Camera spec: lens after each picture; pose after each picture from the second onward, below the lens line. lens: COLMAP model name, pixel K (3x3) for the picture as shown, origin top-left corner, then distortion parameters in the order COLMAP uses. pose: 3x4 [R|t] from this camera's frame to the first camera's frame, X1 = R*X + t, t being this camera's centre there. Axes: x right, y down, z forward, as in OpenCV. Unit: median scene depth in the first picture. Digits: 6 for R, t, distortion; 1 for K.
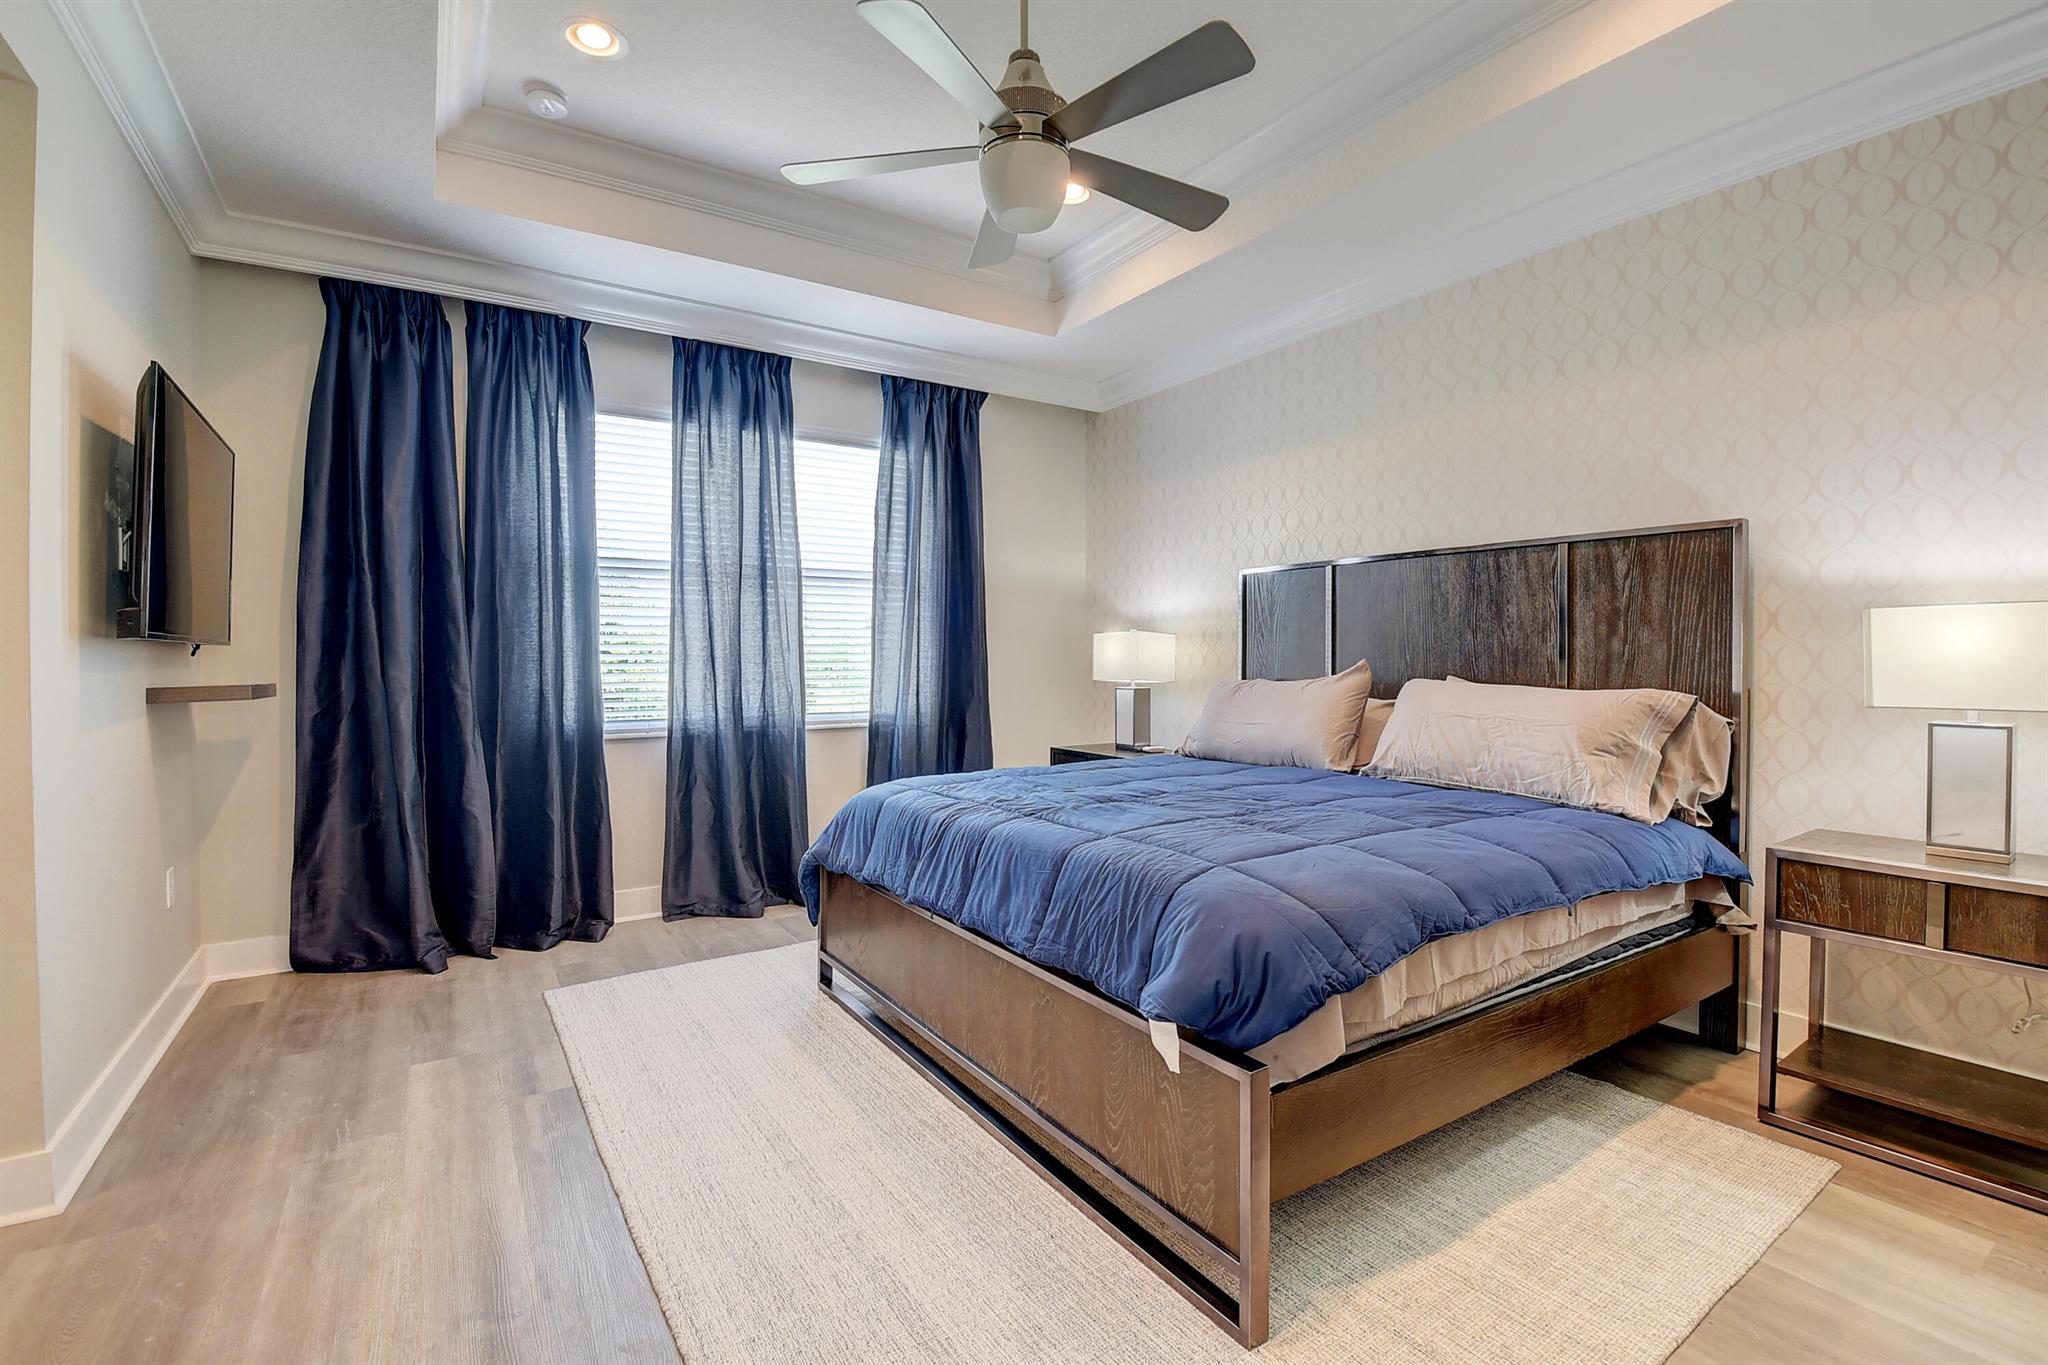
lens RADIAL K [[900.4, 0, 1022.3], [0, 900.4, 671.6], [0, 0, 1]] dist [0.000463, -0.005720]
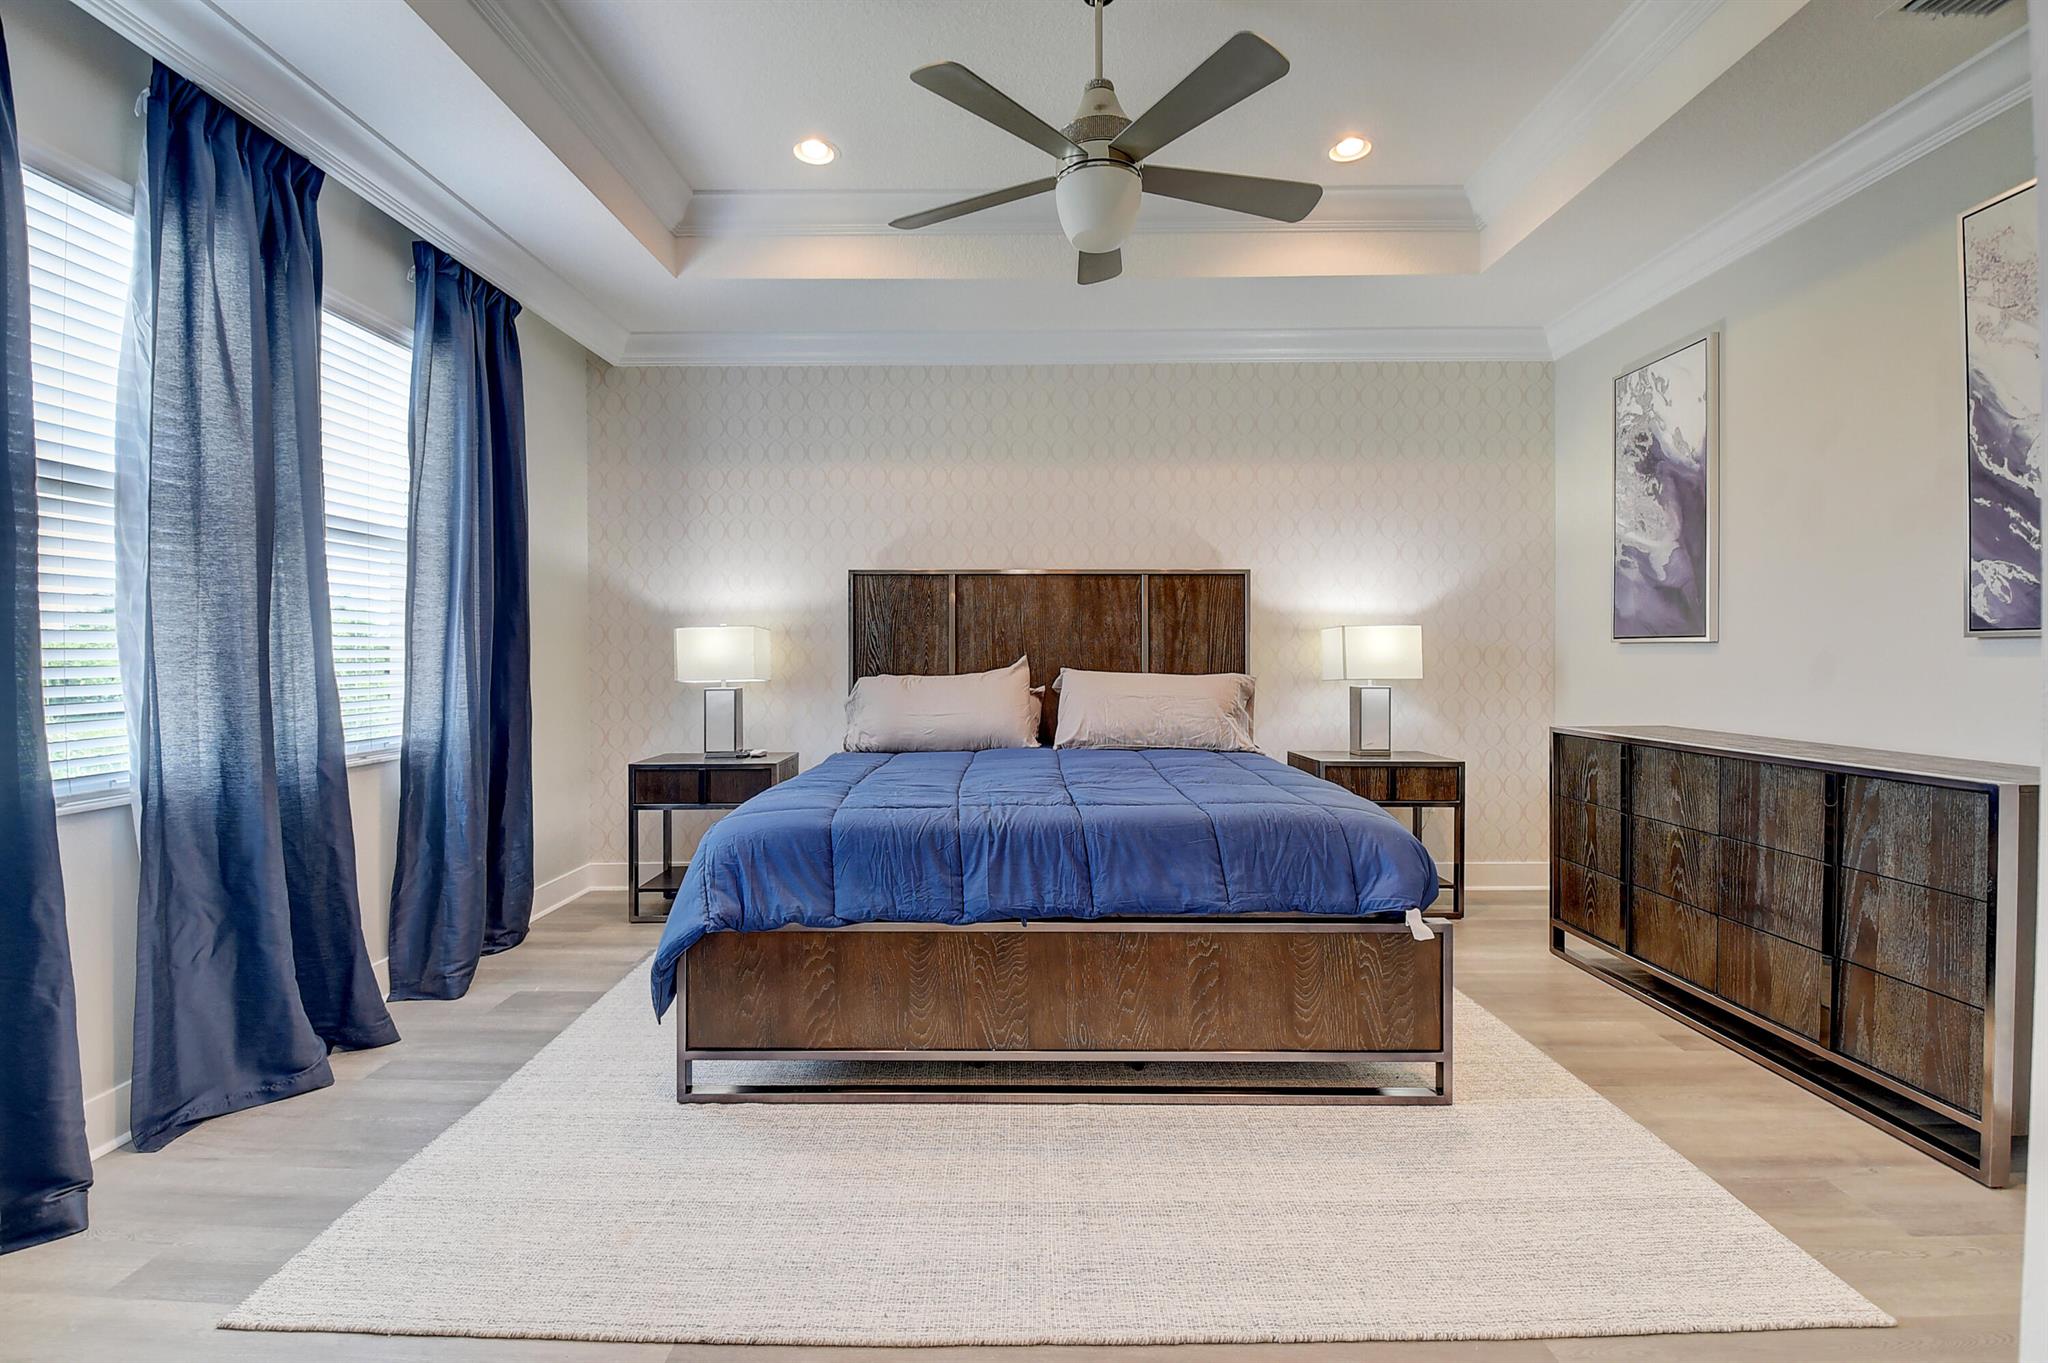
lens RADIAL K [[900.4, 0, 1022.2], [0, 900.4, 671.6], [0, 0, 1]] dist [0.000463, -0.005720]
pose [[0.564421, -0.019393, 0.825259, -0.596138], [0.013795, 0.999806, 0.014060, -0.008727], [-0.825372, 0.003449, 0.564579, 0.302892]]
